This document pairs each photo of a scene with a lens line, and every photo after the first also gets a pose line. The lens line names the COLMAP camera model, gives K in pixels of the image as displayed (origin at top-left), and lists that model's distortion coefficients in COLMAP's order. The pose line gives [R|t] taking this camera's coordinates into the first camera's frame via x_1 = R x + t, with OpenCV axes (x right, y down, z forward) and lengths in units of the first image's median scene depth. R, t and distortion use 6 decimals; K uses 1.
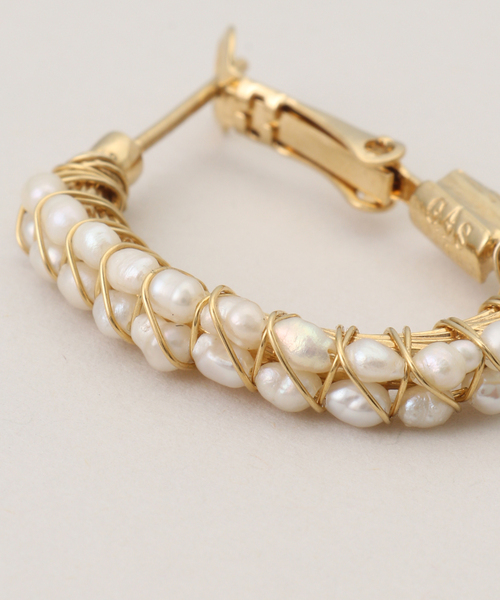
lens RADIAL K [[1587.0, 0, 250.2], [0, 1587.0, 300.4], [0, 0, 1]] dist [0.068949, 0.000000]
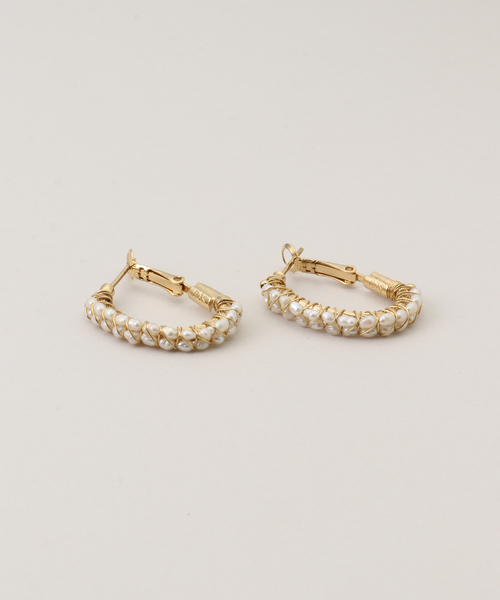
lens RADIAL K [[1587.0, 0, 250.0], [0, 1587.0, 300.0], [0, 0, 1]] dist [0.068949, 0.000000]
pose [[0.968959, -0.121794, 0.215141, -0.583880], [0.132906, 0.990403, -0.037907, 0.119095], [-0.208459, 0.065324, 0.975847, -2.750946]]
